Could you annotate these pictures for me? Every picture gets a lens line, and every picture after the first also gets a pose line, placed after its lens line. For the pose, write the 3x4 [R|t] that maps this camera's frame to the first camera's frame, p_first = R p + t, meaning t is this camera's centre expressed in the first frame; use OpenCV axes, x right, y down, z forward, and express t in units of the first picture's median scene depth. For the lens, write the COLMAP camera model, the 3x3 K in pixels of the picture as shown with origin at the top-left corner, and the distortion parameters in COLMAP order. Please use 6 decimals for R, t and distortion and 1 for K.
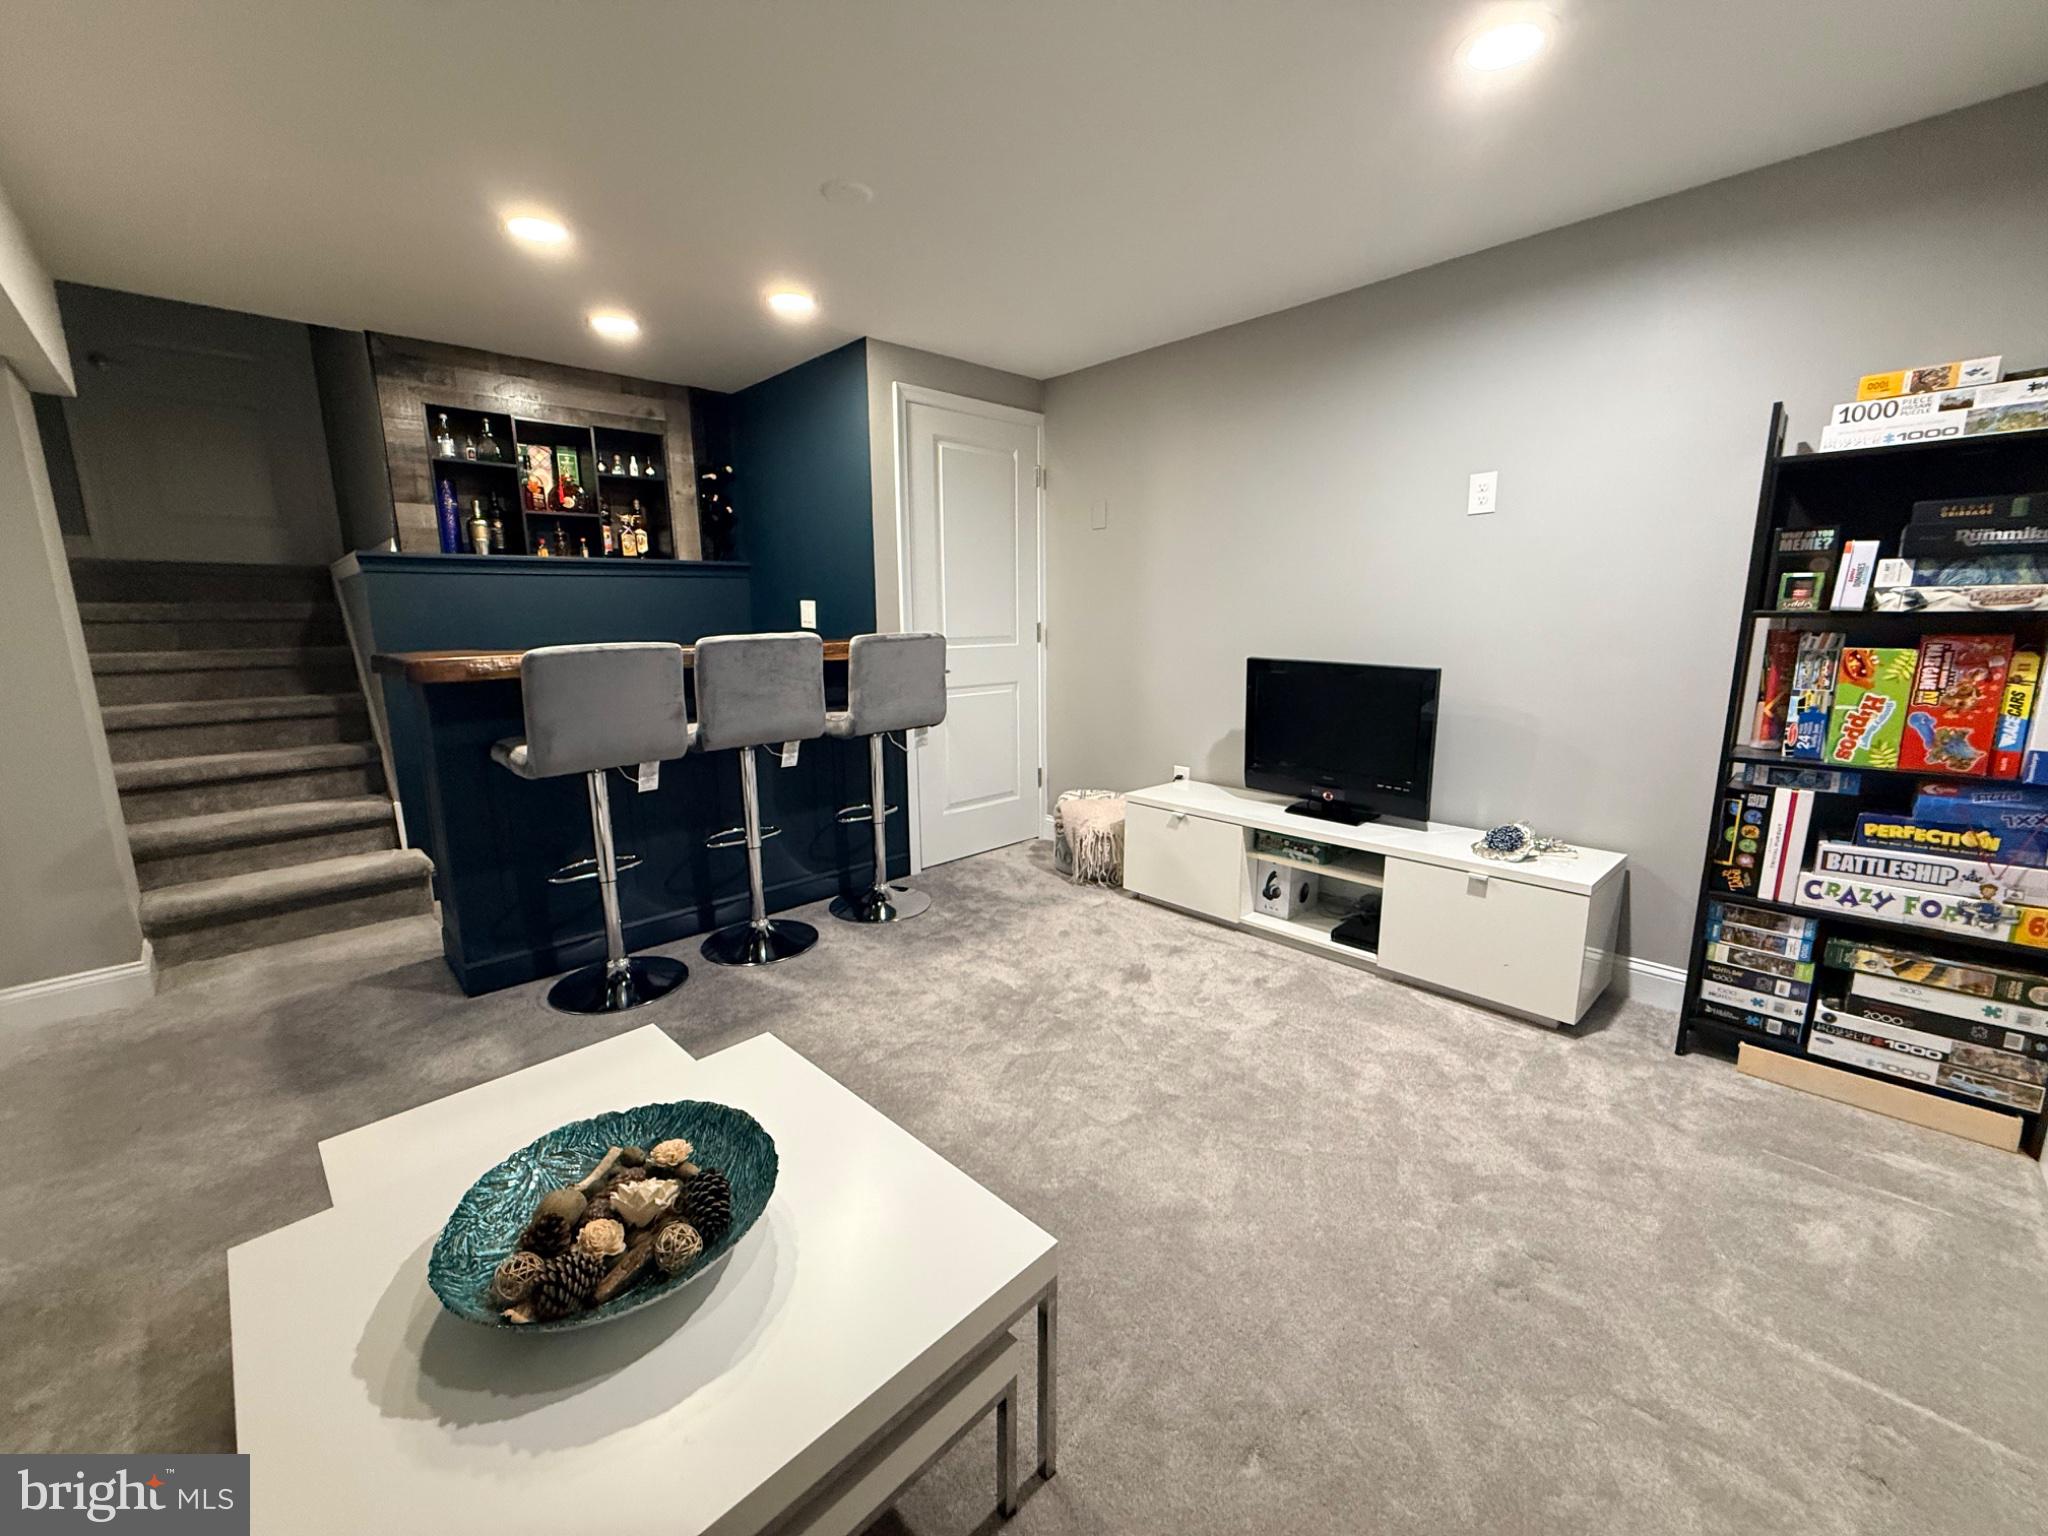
lens RADIAL K [[809.5, 0, 1015.2], [0, 809.5, 768.1], [0, 0, 1]] dist [-0.000195, 0.000020]
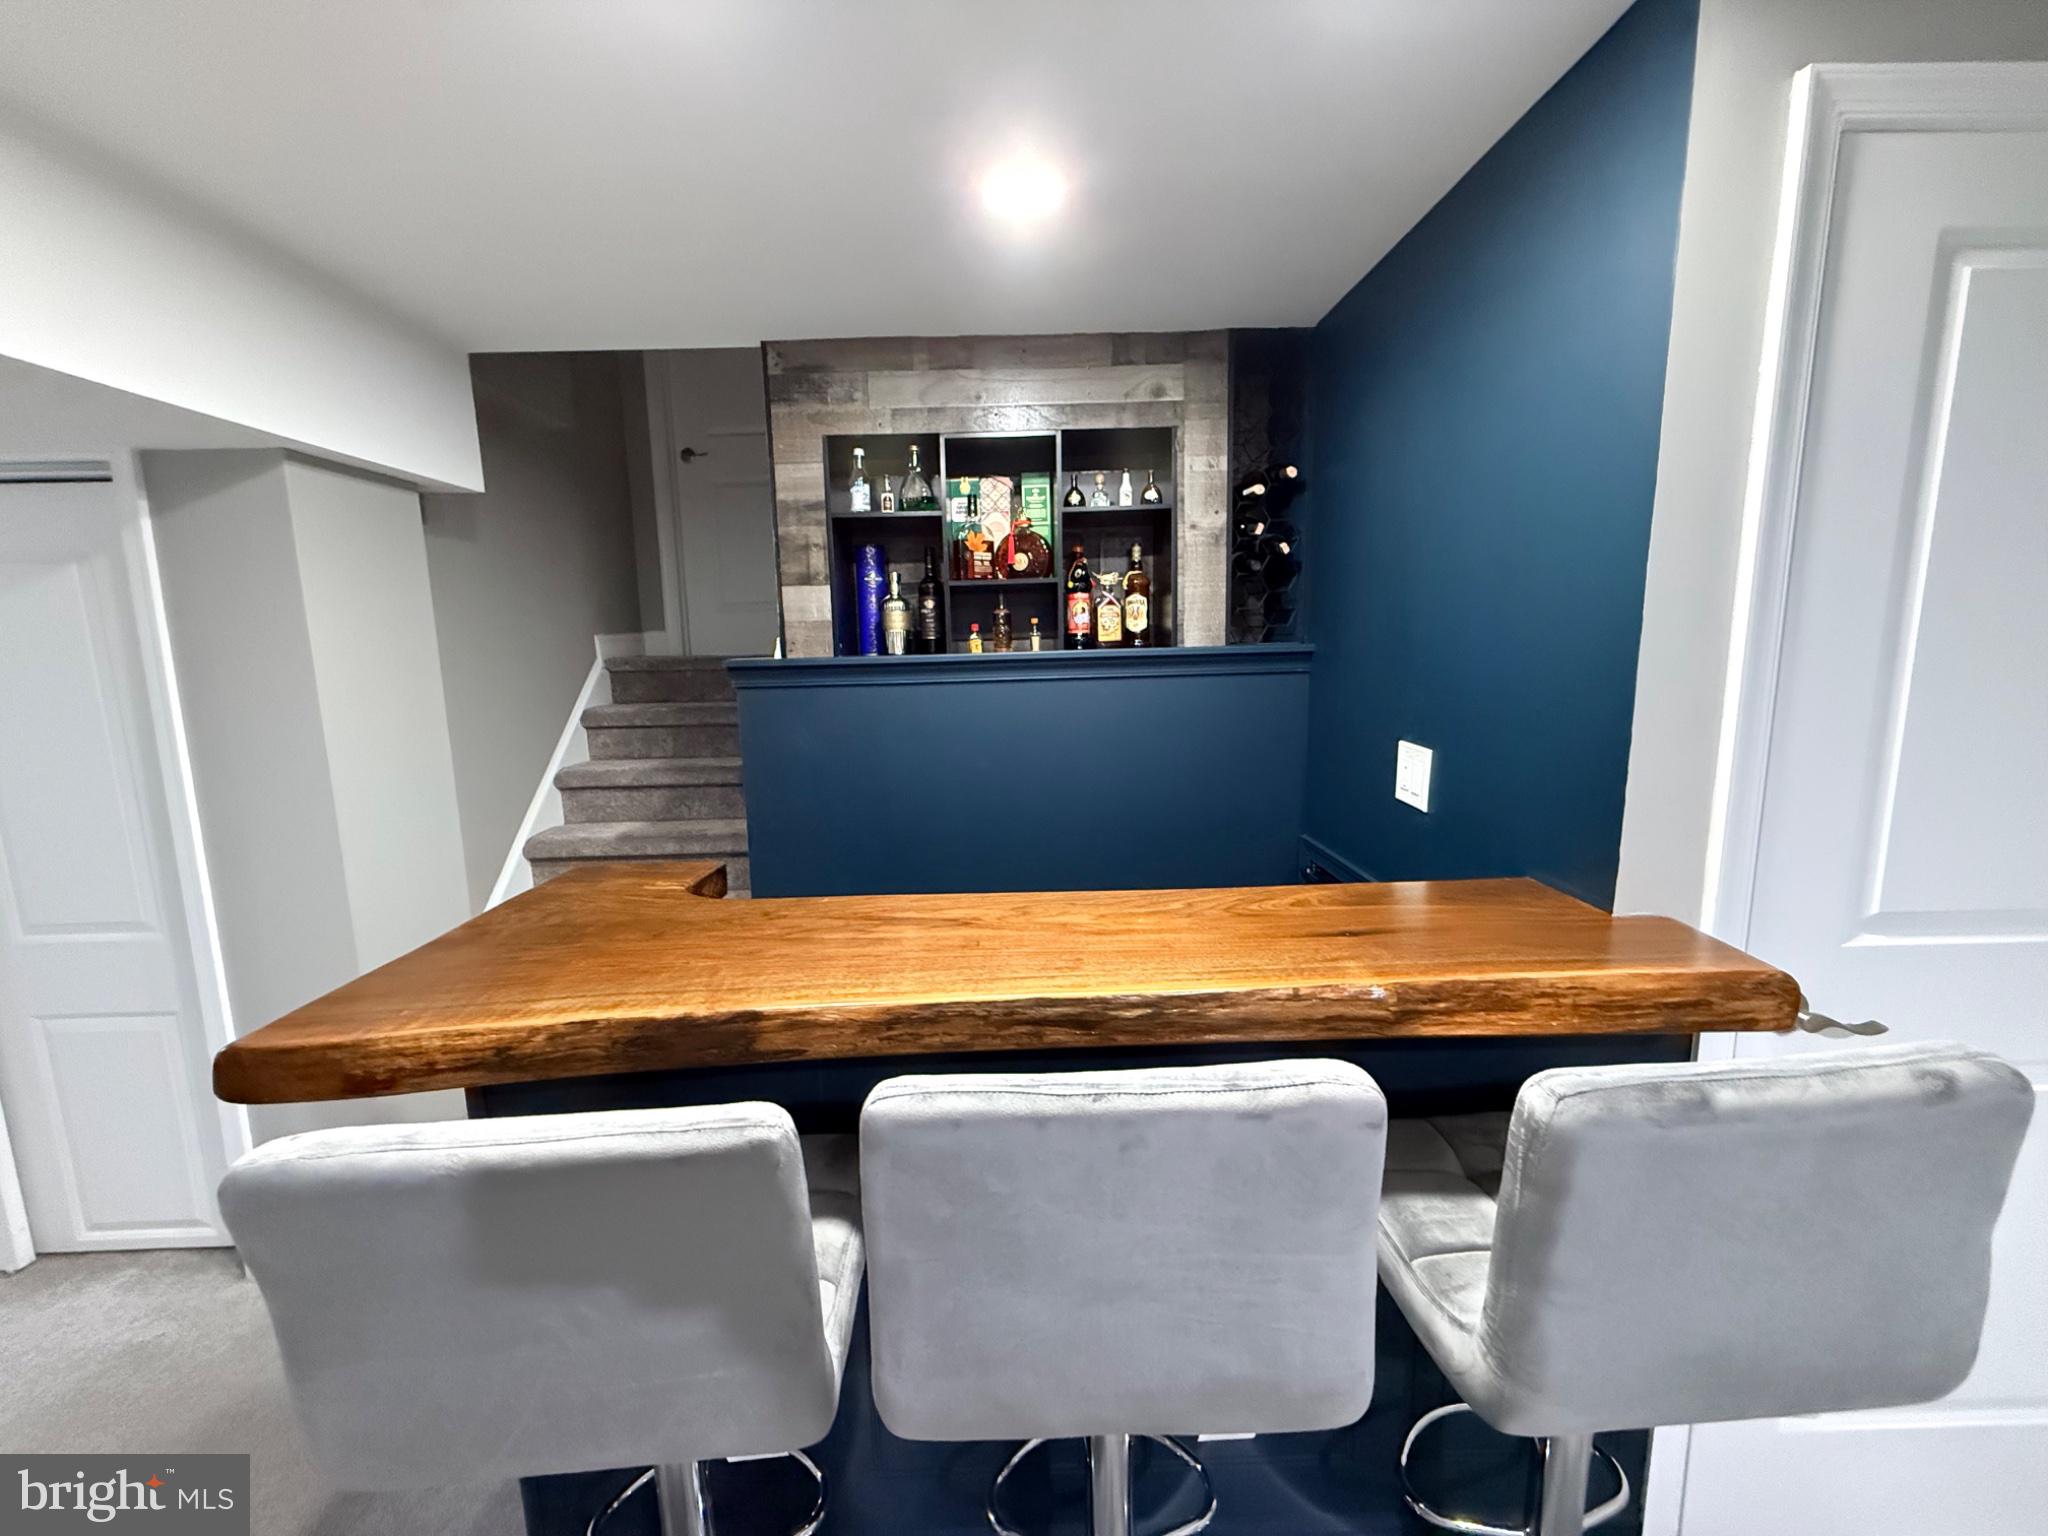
lens RADIAL K [[817.9, 0, 1020.6], [0, 817.9, 764.9], [0, 0, 1]] dist [-0.000952, 0.000190]
pose [[0.740699, 0.089981, -0.665784, -0.142092], [-0.111866, 0.993675, 0.009843, -0.207969], [0.662458, 0.067188, 0.746080, 0.628367]]
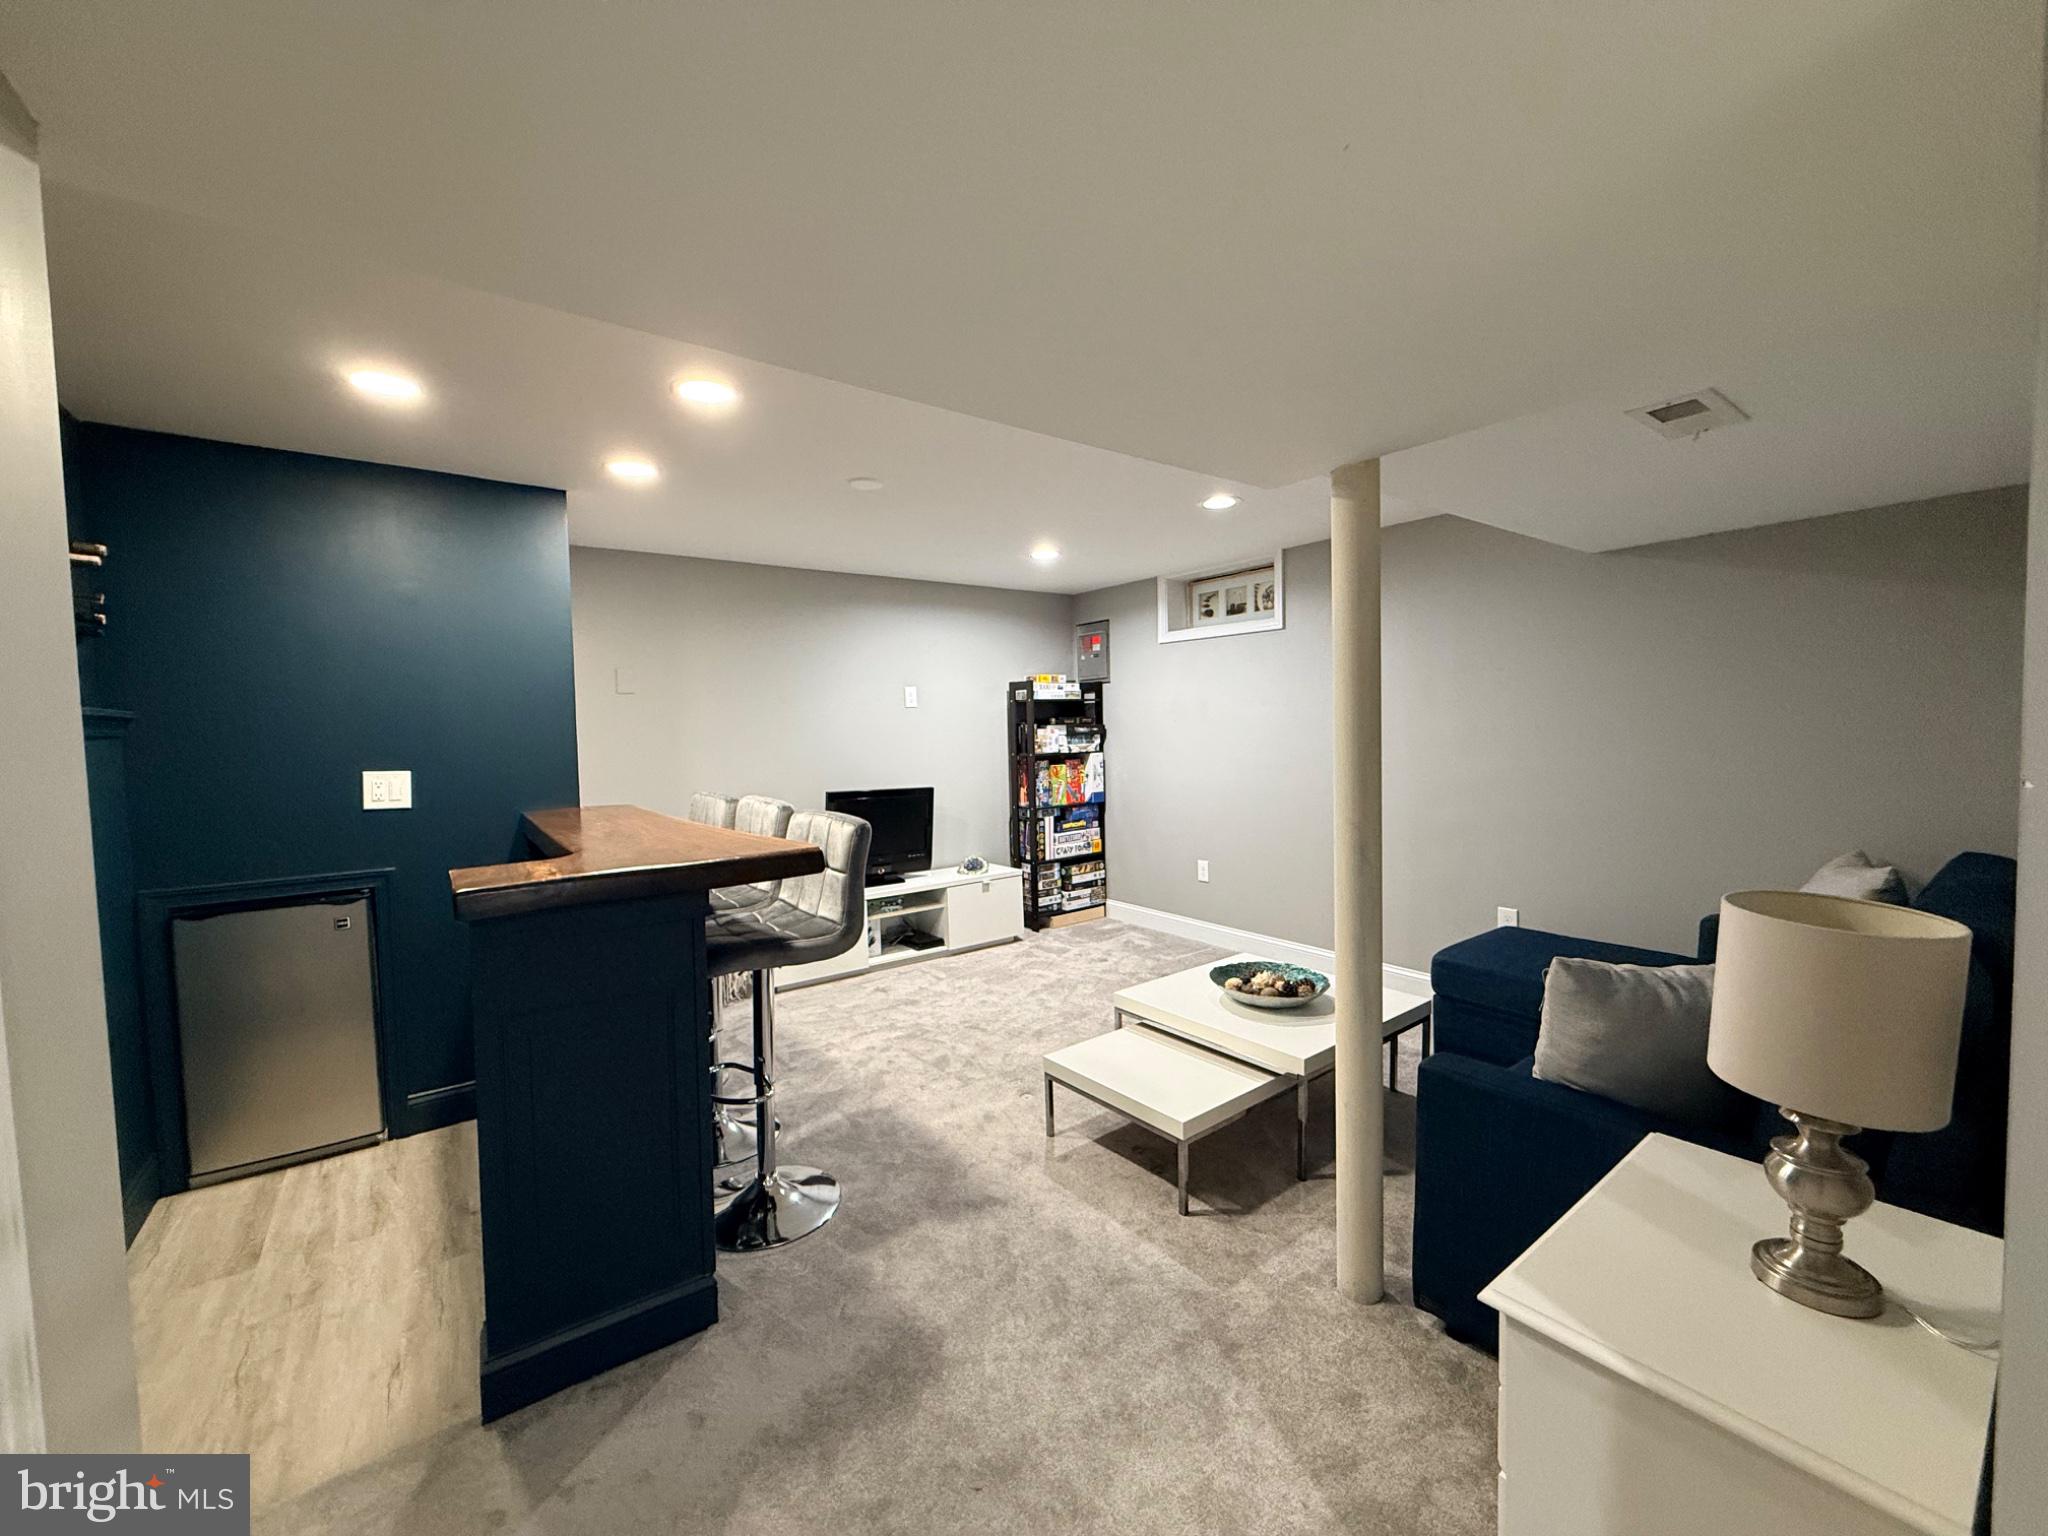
lens RADIAL K [[809.5, 0, 1015.2], [0, 809.5, 768.1], [0, 0, 1]] dist [-0.000195, 0.000020]
pose [[0.117819, -0.043143, 0.992098, -1.044178], [0.209181, 0.977717, 0.017676, -0.123200], [-0.970753, 0.205445, 0.124218, 0.438980]]
